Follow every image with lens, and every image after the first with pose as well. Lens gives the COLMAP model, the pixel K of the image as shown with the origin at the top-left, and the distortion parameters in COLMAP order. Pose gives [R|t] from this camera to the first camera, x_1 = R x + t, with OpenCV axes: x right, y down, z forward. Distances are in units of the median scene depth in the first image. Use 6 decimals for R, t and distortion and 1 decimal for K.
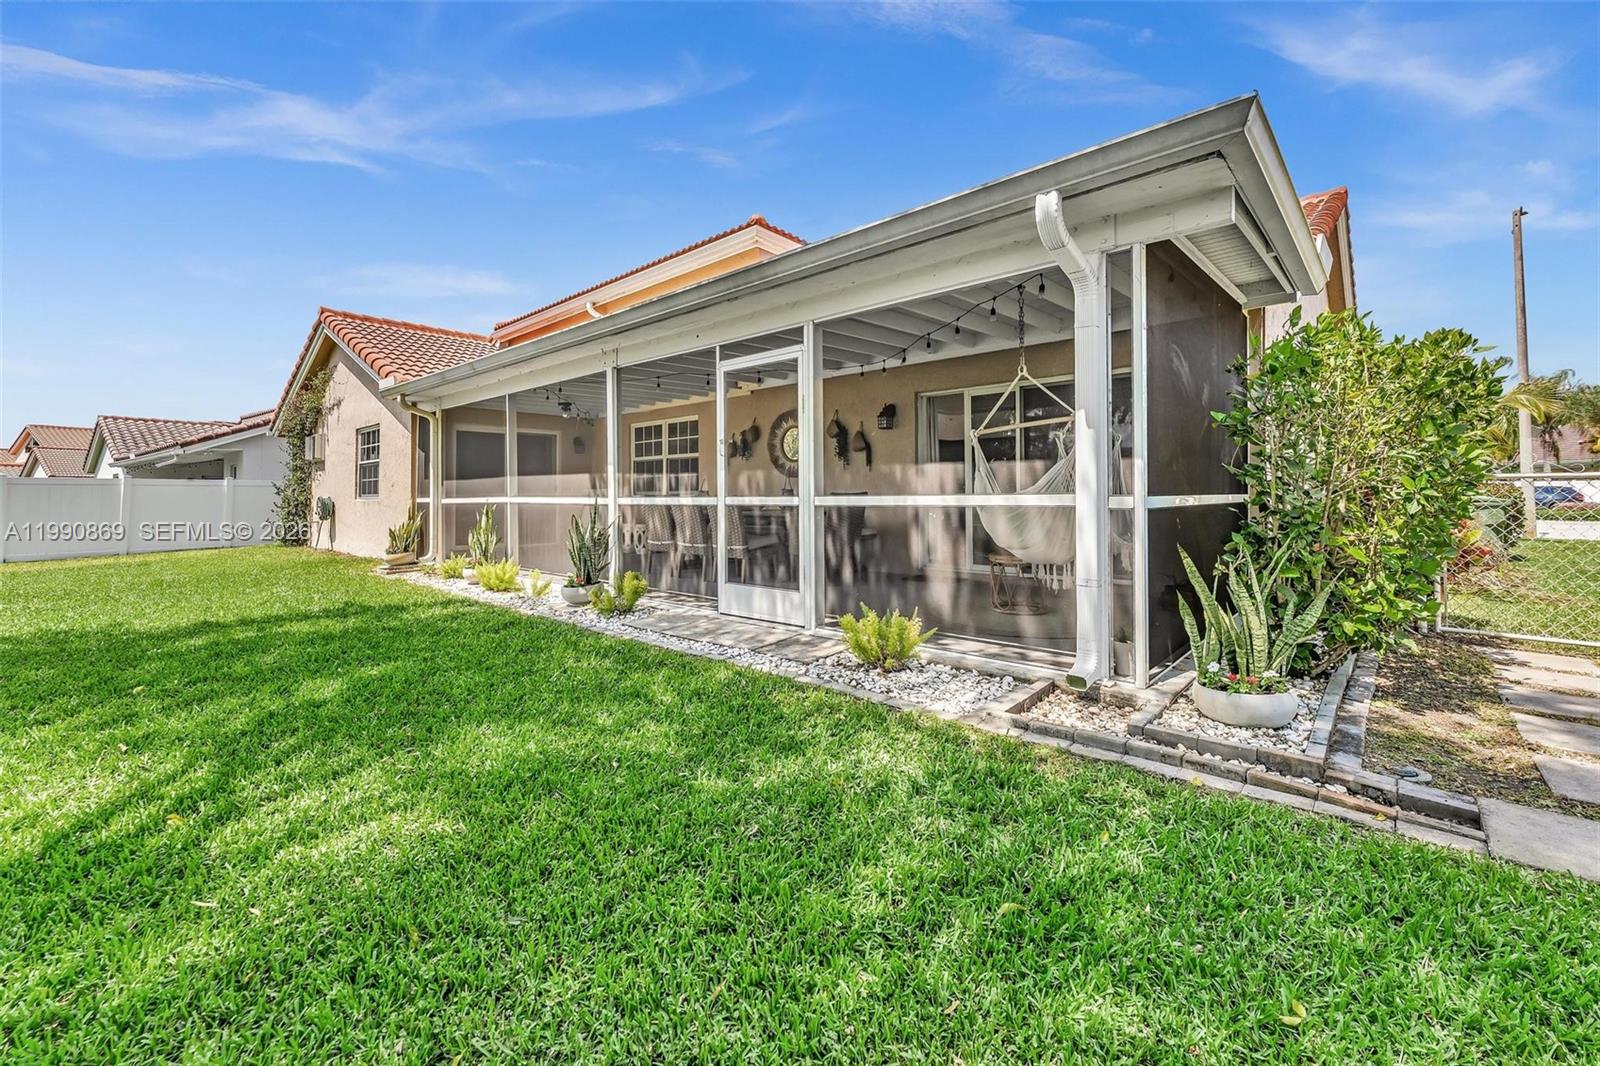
lens RADIAL K [[653.7, 0, 799.9], [0, 653.7, 489.0], [0, 0, 1]] dist [-0.000018, 0.000015]
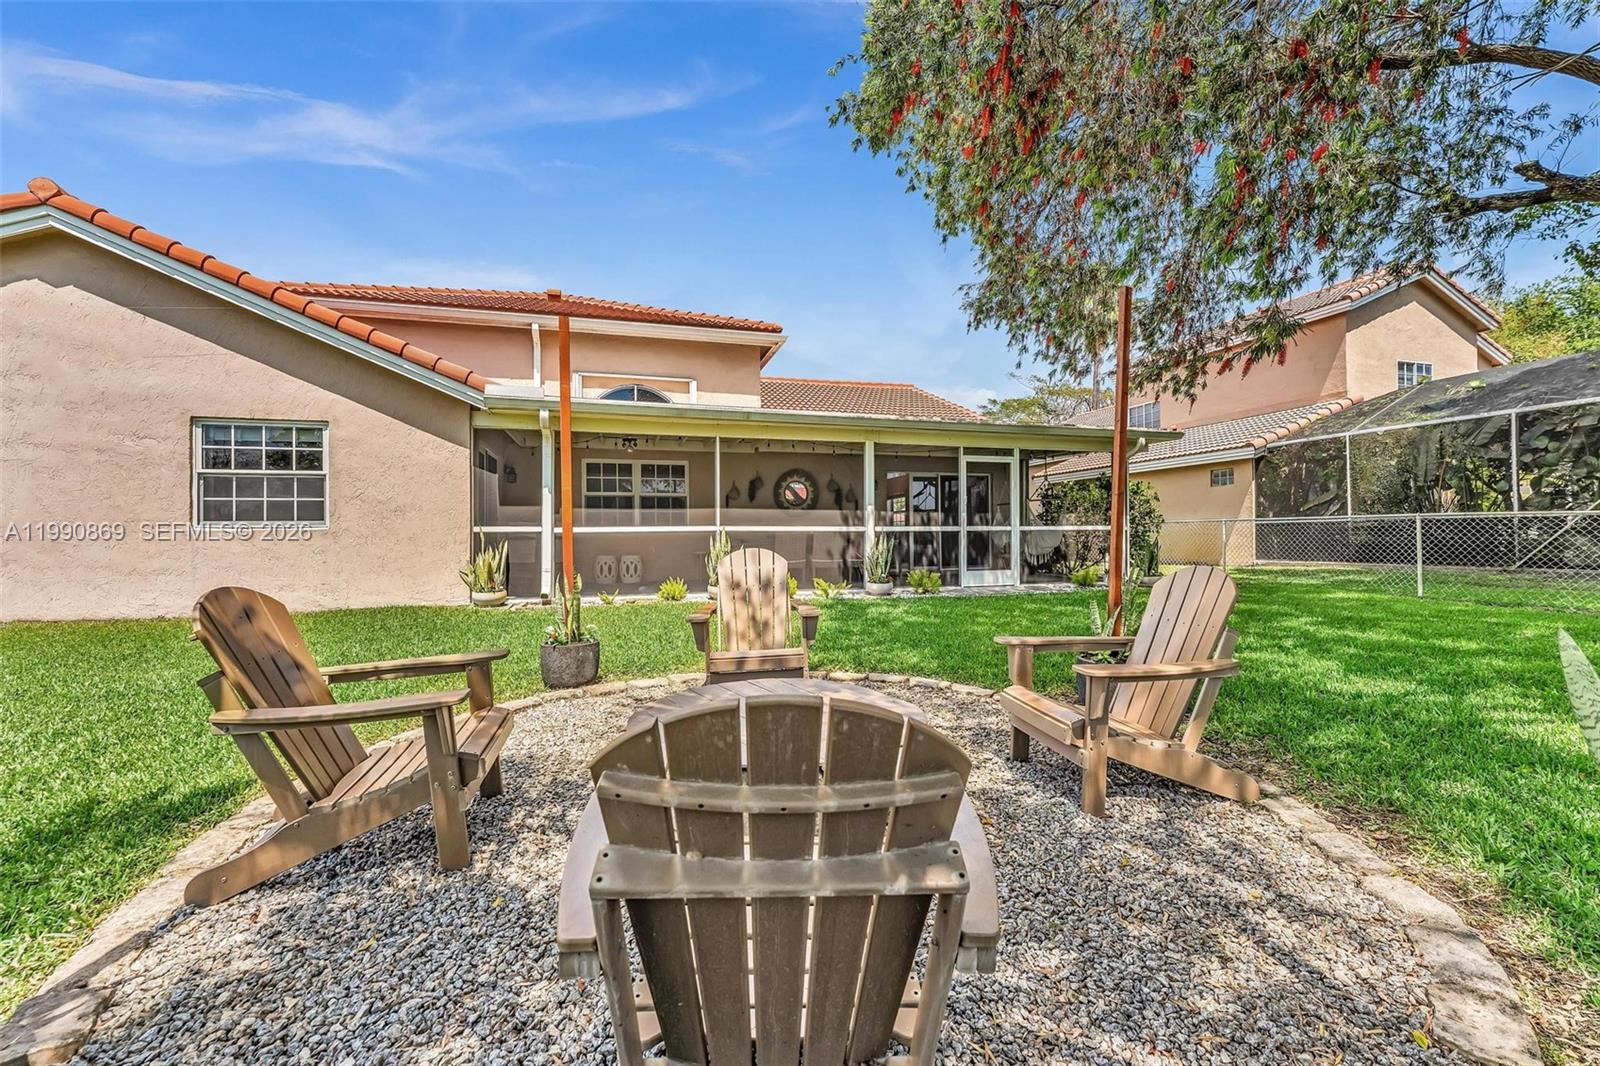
lens RADIAL K [[643.0, 0, 799.1], [0, 643.0, 535.2], [0, 0, 1]] dist [-0.000078, 0.000075]
pose [[0.526395, 0.011542, 0.850162, -1.703213], [-0.003662, 0.999929, -0.011308, 0.052202], [-0.850232, 0.002839, 0.526400, 0.366482]]
